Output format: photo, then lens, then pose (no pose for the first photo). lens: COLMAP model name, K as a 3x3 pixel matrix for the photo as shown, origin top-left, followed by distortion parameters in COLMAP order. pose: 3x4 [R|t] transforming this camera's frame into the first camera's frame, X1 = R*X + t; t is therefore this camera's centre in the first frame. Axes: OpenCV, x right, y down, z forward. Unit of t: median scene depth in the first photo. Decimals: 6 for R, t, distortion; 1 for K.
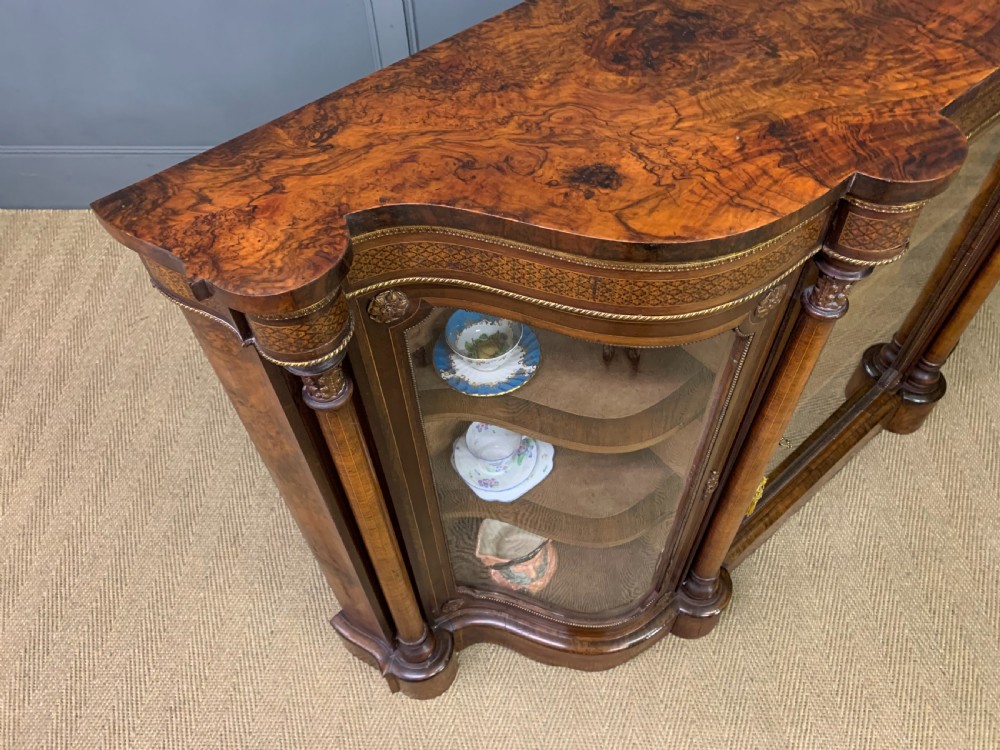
lens RADIAL K [[787.4, 0, 502.0], [0, 787.4, 391.5], [0, 0, 1]] dist [0.032457, -0.034295]
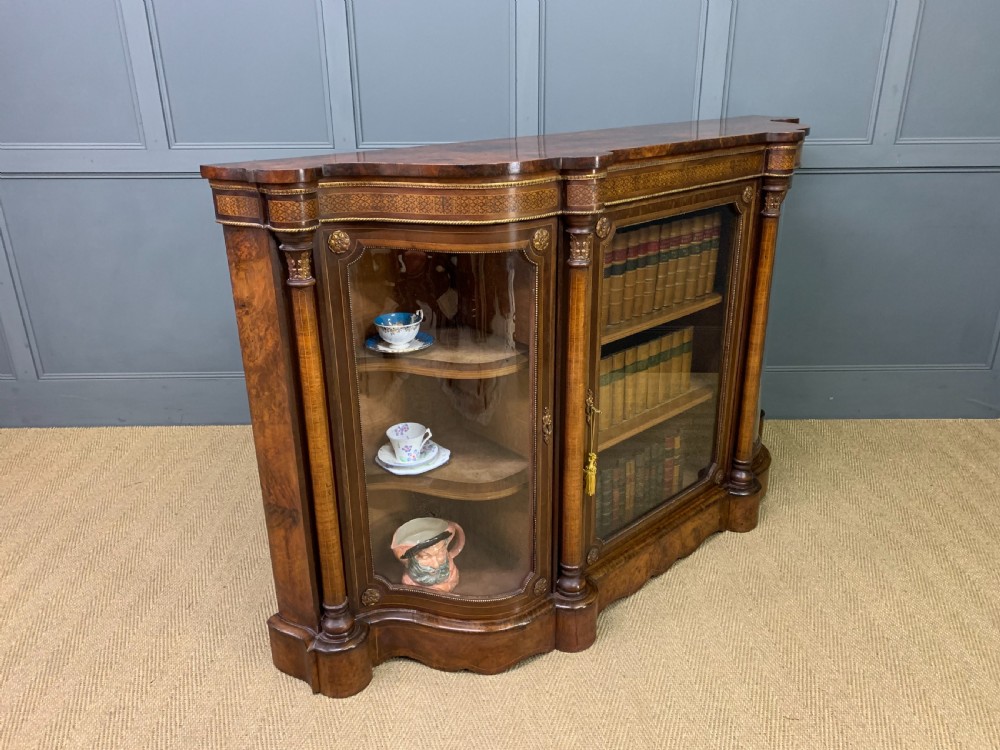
lens RADIAL K [[787.4, 0, 504.7], [0, 787.4, 368.0], [0, 0, 1]] dist [0.032457, -0.034295]
pose [[0.998813, 0.001104, 0.048703, 0.080823], [0.025114, 0.844974, -0.534218, 0.595766], [-0.041743, 0.534807, 0.843943, -0.224632]]
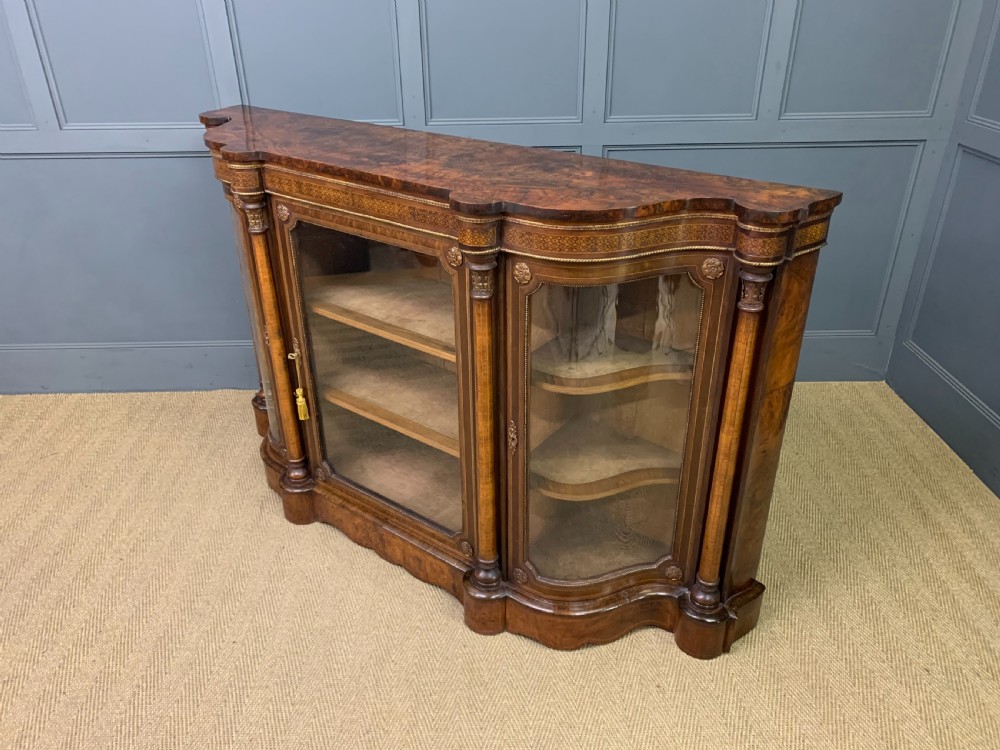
lens RADIAL K [[789.9, 0, 495.3], [0, 789.9, 381.3], [0, 0, 1]] dist [-0.005489, 0.007138]
pose [[0.999007, -0.010327, 0.043331, 0.311774], [0.027728, 0.905482, -0.423478, 0.518096], [-0.034862, 0.424259, 0.904870, -0.366432]]
